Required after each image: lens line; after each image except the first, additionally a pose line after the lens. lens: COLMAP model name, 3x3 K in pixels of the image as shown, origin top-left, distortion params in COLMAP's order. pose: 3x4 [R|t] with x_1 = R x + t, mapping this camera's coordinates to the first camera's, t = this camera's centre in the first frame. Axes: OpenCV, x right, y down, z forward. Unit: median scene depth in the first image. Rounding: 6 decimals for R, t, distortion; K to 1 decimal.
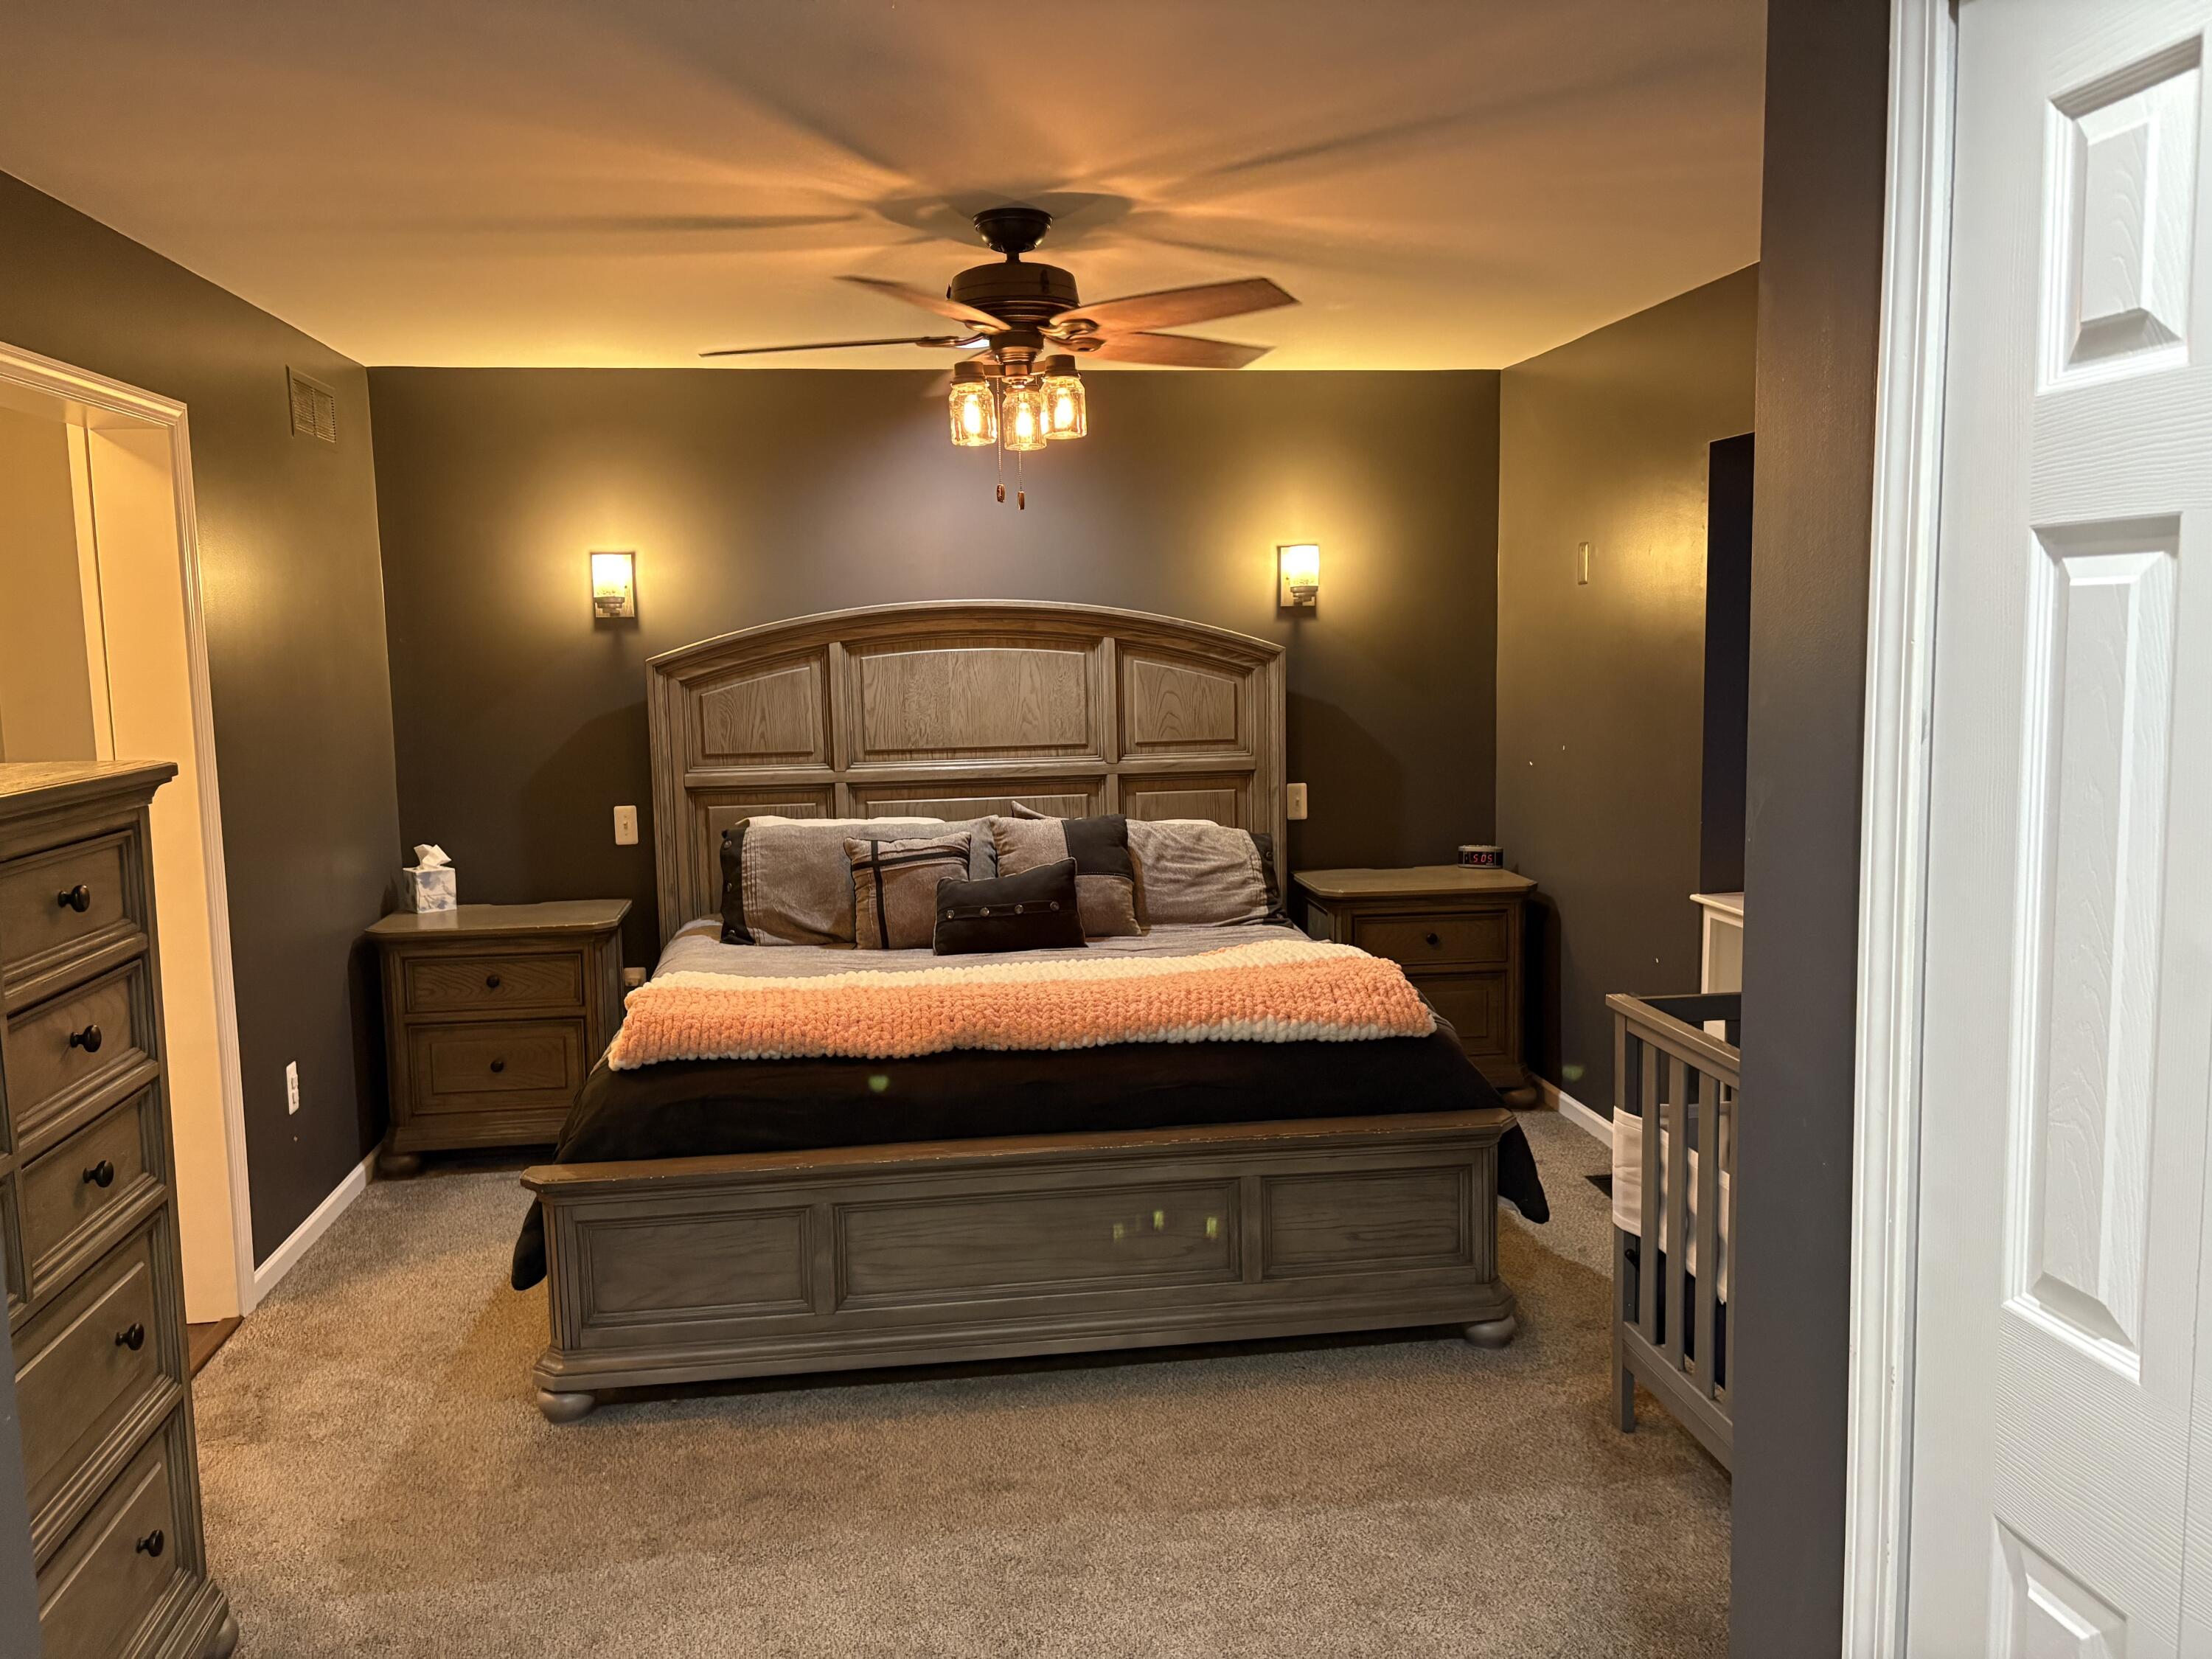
lens RADIAL K [[1664.8, 0, 1098.7], [0, 1664.8, 825.1], [0, 0, 1]] dist [0.033086, -0.025984]
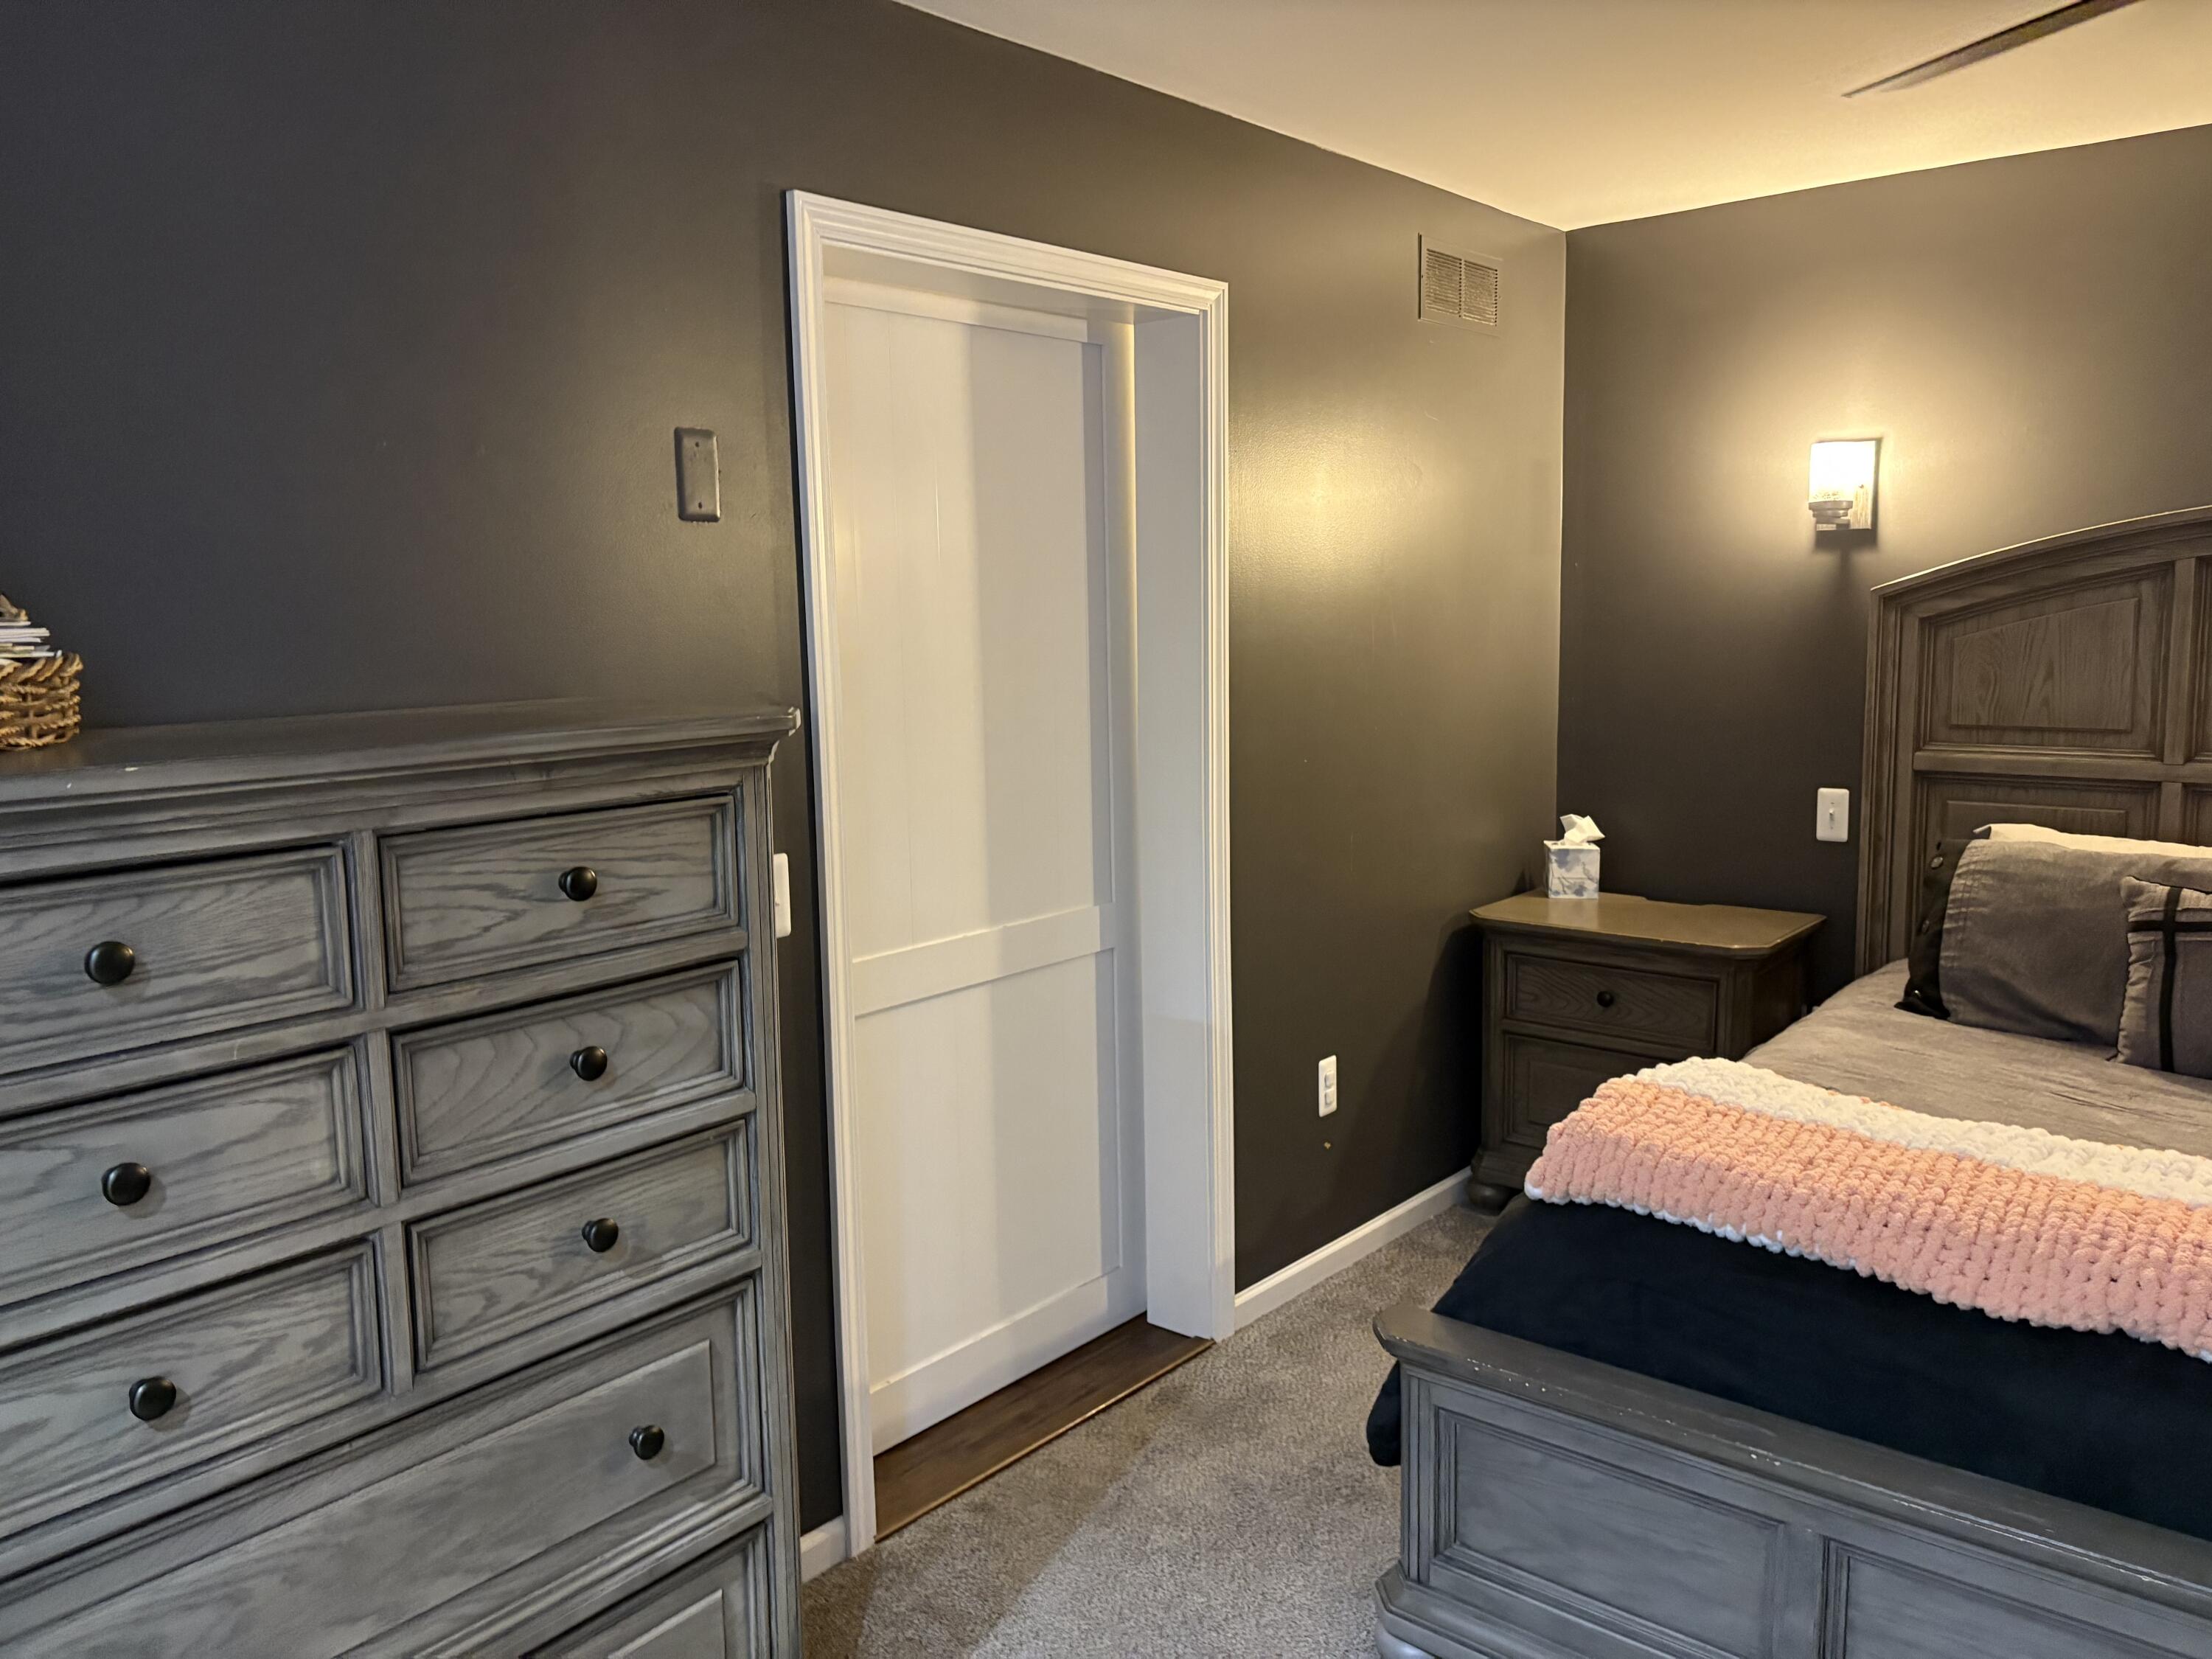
lens RADIAL K [[1664.8, 0, 1099.6], [0, 1664.8, 819.6], [0, 0, 1]] dist [0.033086, -0.025984]
pose [[0.662778, 0.103599, -0.741615, 0.055033], [-0.078168, 0.994544, 0.069074, -0.026389], [0.744725, 0.012190, 0.667260, 0.302947]]
